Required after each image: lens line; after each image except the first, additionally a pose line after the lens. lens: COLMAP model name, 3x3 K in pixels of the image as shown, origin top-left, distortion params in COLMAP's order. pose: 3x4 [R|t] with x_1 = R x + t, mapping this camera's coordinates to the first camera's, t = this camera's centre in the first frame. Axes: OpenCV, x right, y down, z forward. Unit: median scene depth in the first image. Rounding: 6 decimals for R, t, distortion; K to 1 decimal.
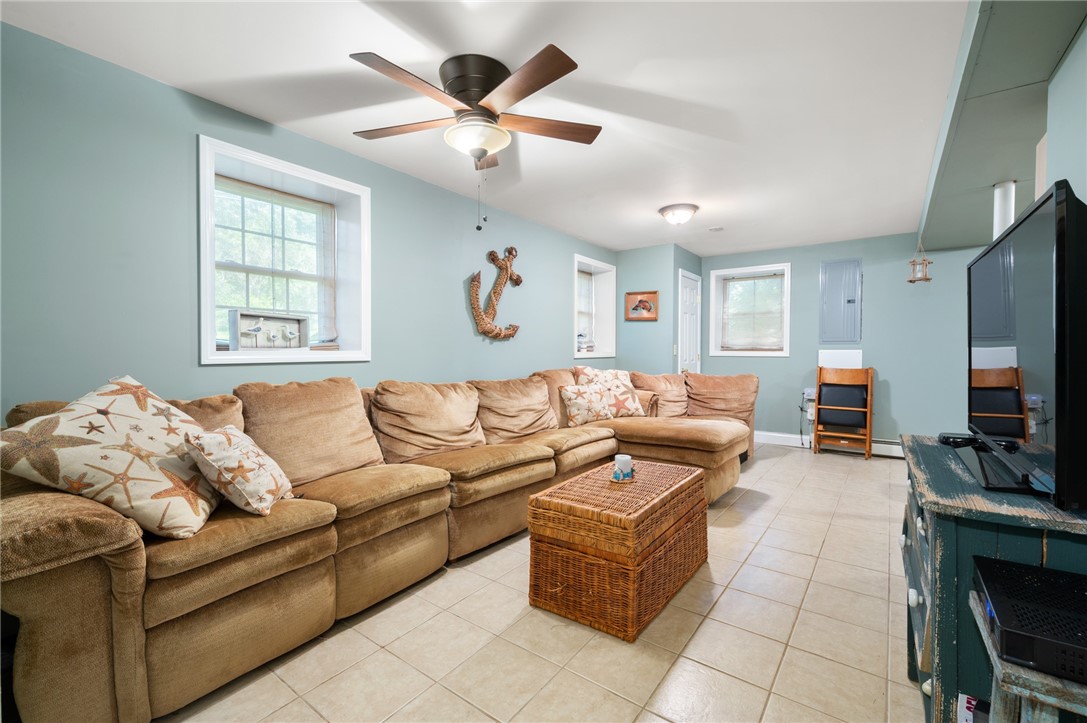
lens RADIAL K [[468.0, 0, 536.9], [0, 468.0, 360.3], [0, 0, 1]] dist [-0.002621, -0.000262]
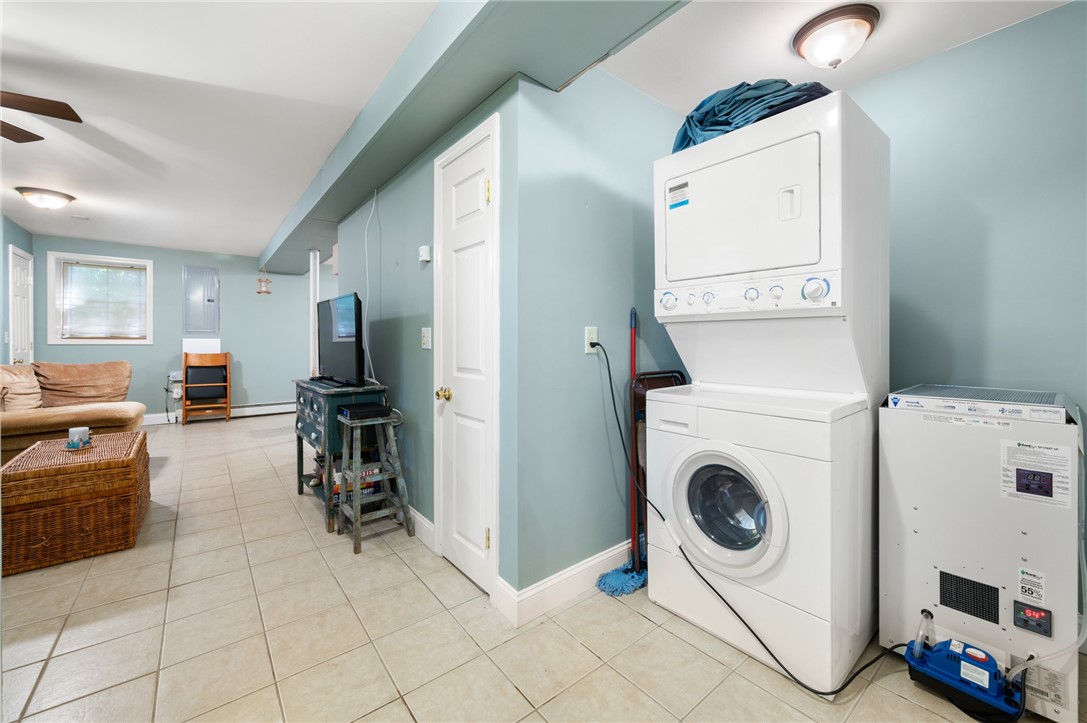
lens RADIAL K [[438.3, 0, 549.7], [0, 438.3, 346.5], [0, 0, 1]] dist [-0.001188, 0.000758]
pose [[0.244714, -0.010024, 0.969543, -0.268606], [0.014411, 0.999874, 0.006700, 0.004134], [-0.969488, 0.012332, 0.244828, -0.190969]]
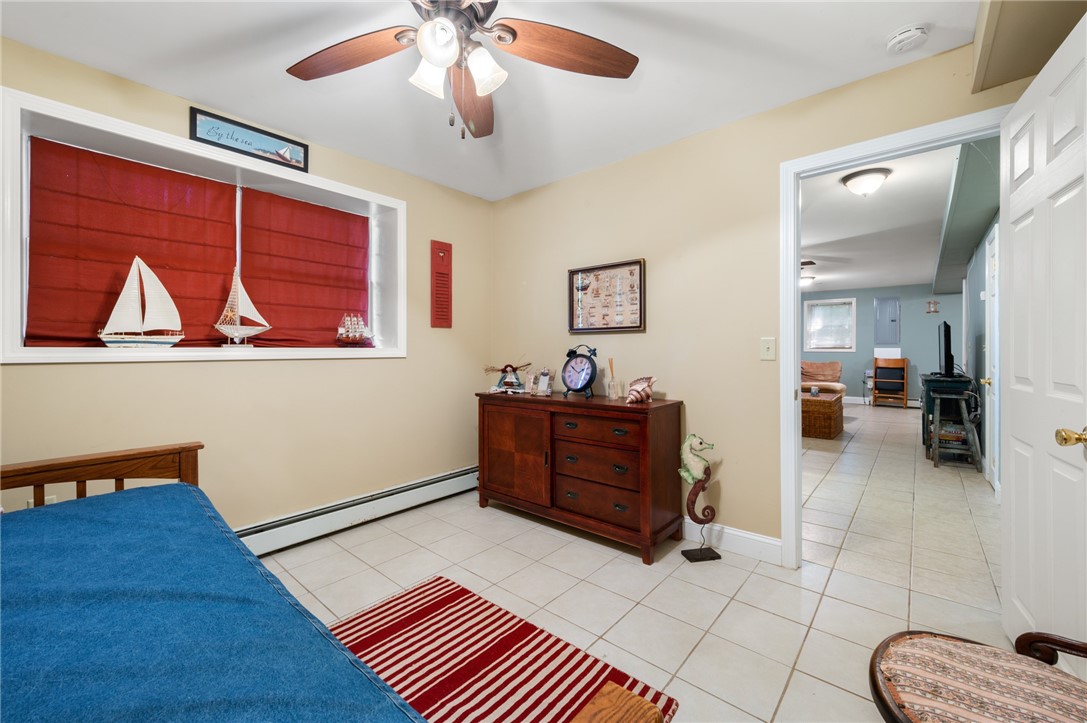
lens RADIAL K [[438.3, 0, 546.0], [0, 438.3, 347.5], [0, 0, 1]] dist [-0.001188, 0.000758]
pose [[0.998282, 0.001463, -0.058566, -0.562250], [-0.002670, 0.999786, -0.020527, 0.013304], [0.058523, 0.020648, 0.998072, -0.754700]]
